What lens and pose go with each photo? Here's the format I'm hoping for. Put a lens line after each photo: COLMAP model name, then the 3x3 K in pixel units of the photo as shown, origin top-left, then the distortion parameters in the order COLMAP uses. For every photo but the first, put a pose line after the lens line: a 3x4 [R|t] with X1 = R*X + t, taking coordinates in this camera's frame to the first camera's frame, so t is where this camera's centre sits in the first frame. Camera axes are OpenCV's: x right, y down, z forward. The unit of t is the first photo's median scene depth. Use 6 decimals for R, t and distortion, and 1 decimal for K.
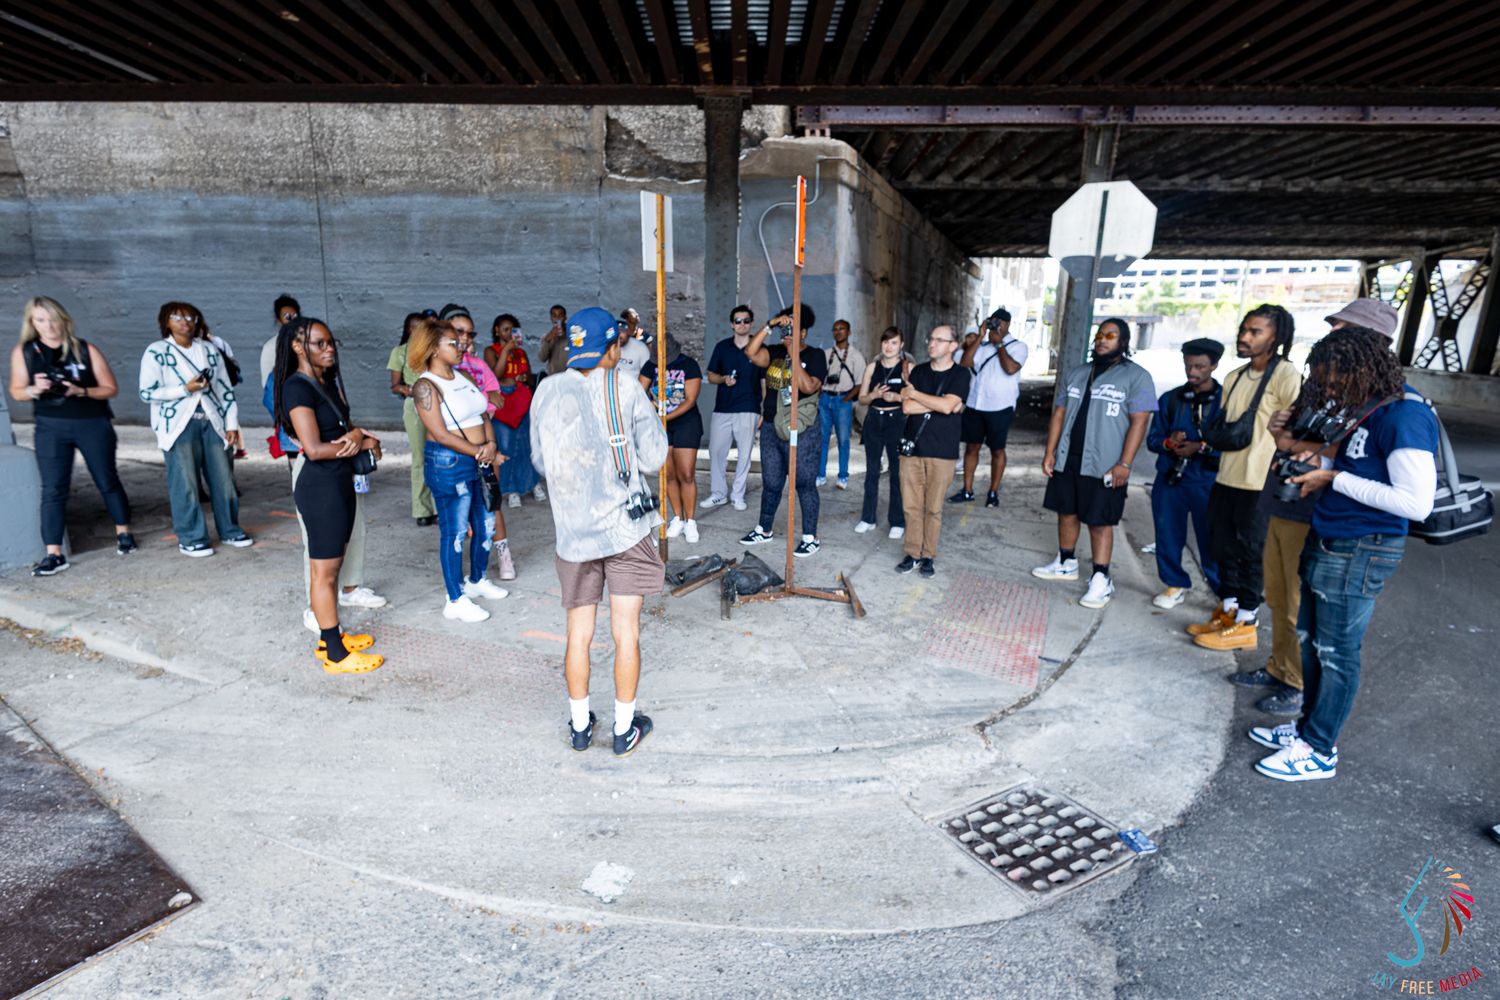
lens RADIAL K [[687.1, 0, 750.0], [0, 687.1, 500.0], [0, 0, 1]] dist [-0.002733, -0.000738]
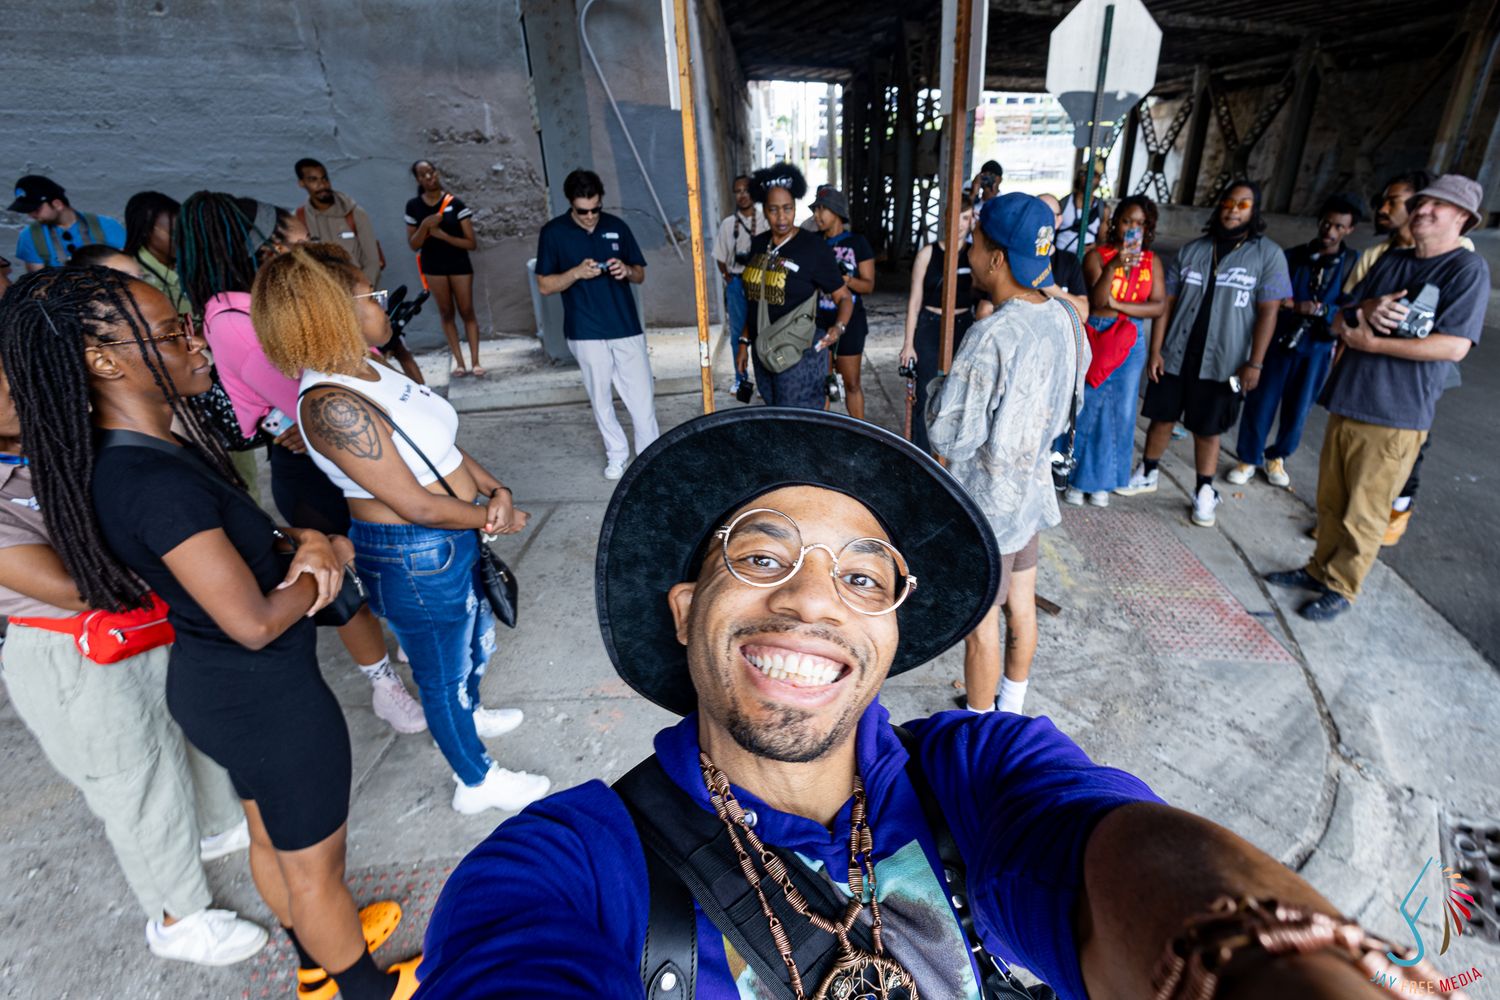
lens RADIAL K [[687.1, 0, 750.0], [0, 687.1, 500.0], [0, 0, 1]] dist [-0.002733, -0.000738]
pose [[0.898467, -0.206665, 0.387359, -0.165543], [0.118398, 0.963648, 0.239507, -0.069954], [-0.422776, -0.169327, 0.890275, 0.193840]]
